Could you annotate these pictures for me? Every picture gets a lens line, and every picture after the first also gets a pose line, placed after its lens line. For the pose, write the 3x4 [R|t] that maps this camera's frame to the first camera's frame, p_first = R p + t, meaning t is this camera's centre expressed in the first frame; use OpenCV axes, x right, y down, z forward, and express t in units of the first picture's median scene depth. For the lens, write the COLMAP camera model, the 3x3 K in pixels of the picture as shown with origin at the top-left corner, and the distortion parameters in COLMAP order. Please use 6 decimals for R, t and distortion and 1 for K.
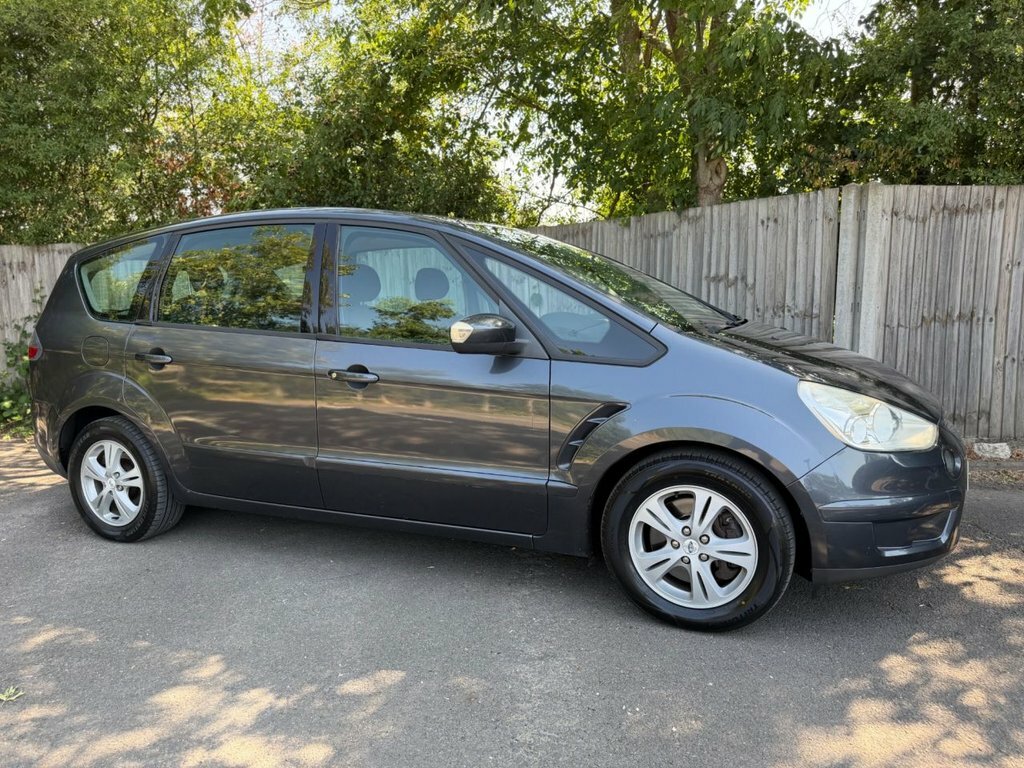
lens RADIAL K [[717.8, 0, 521.4], [0, 717.8, 386.8], [0, 0, 1]] dist [0.120447, -0.192652]
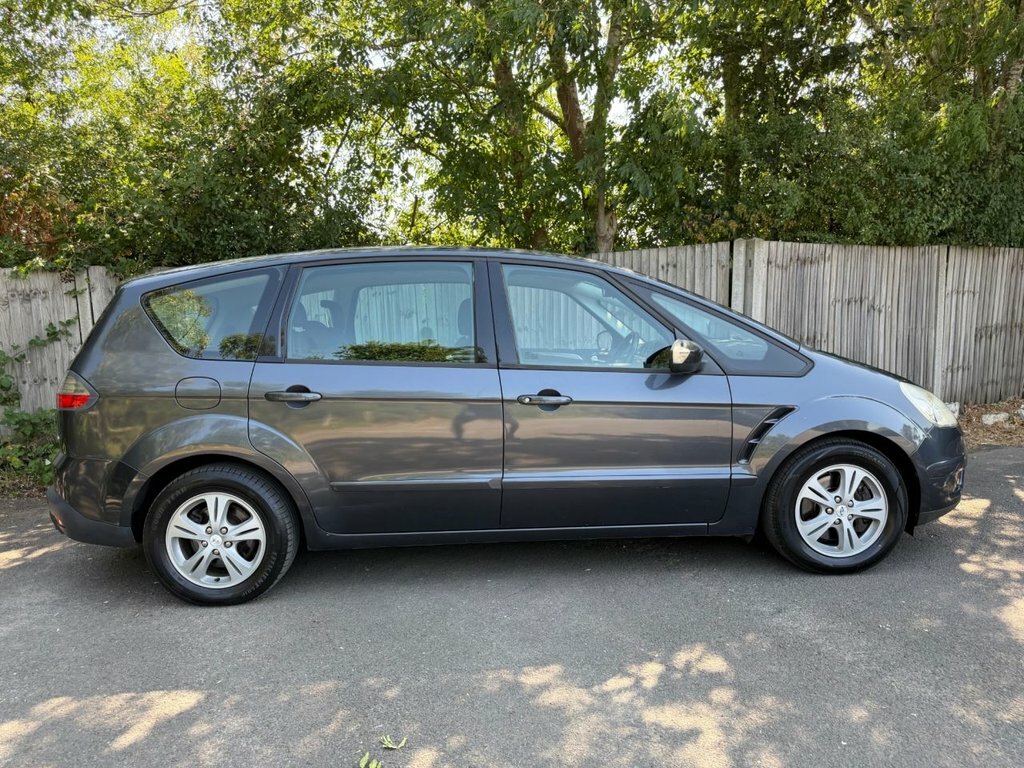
lens RADIAL K [[717.8, 0, 521.4], [0, 717.8, 386.8], [0, 0, 1]] dist [0.120447, -0.192652]
pose [[0.903026, -0.047386, 0.426964, -0.441496], [0.068370, 0.997083, -0.033941, -0.000055], [-0.424110, 0.059841, 0.903632, 0.016106]]
